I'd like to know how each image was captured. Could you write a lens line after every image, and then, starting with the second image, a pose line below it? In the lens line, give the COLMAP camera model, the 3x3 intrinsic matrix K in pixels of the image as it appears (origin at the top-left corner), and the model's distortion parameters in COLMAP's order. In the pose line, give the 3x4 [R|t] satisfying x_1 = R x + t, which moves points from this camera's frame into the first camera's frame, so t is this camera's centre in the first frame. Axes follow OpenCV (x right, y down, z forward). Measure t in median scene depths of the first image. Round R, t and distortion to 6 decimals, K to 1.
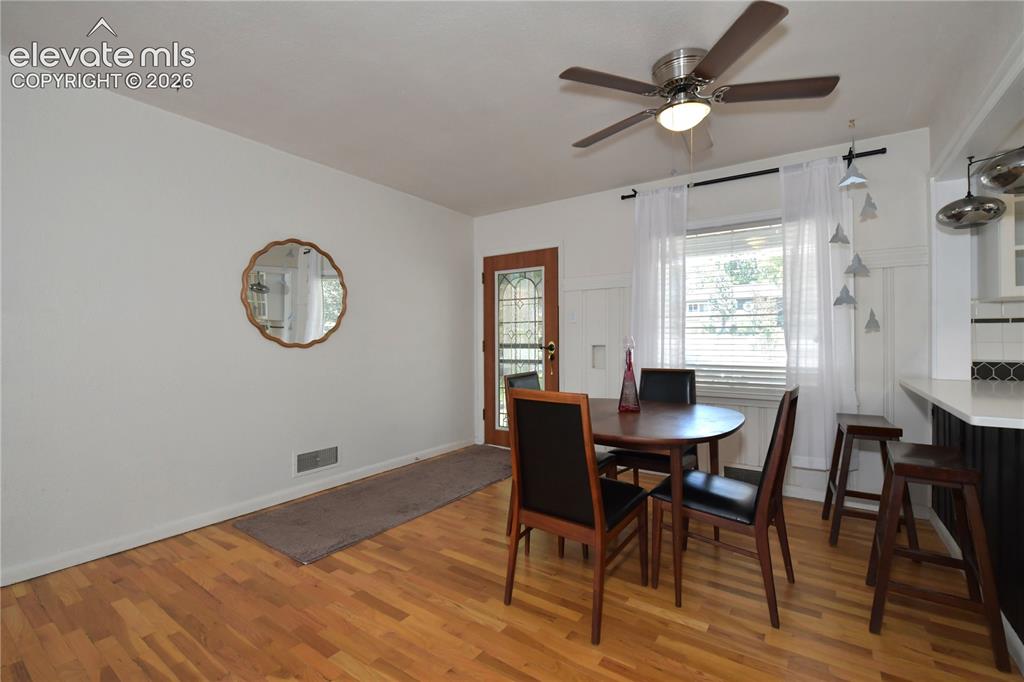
lens RADIAL K [[445.0, 0, 508.7], [0, 445.0, 338.1], [0, 0, 1]] dist [-0.013213, -0.000106]
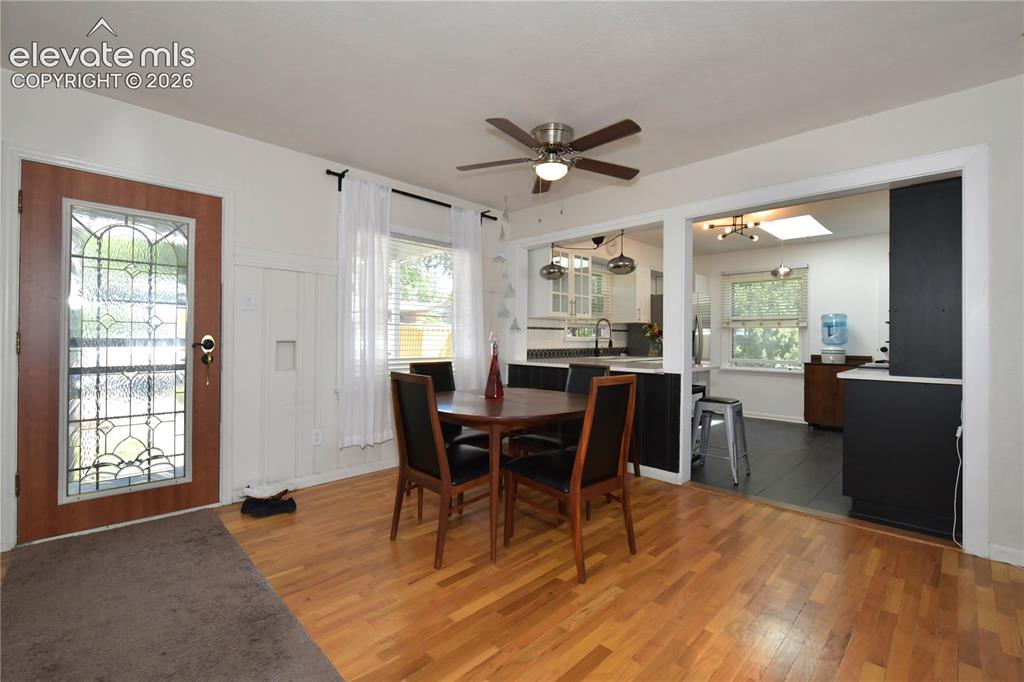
lens RADIAL K [[445.0, 0, 509.8], [0, 445.0, 338.5], [0, 0, 1]] dist [-0.013213, -0.000106]
pose [[0.180229, 0.008408, 0.983589, -0.643325], [-0.011998, 0.999908, -0.006349, 0.015453], [-0.983552, -0.010657, 0.180313, 0.587237]]
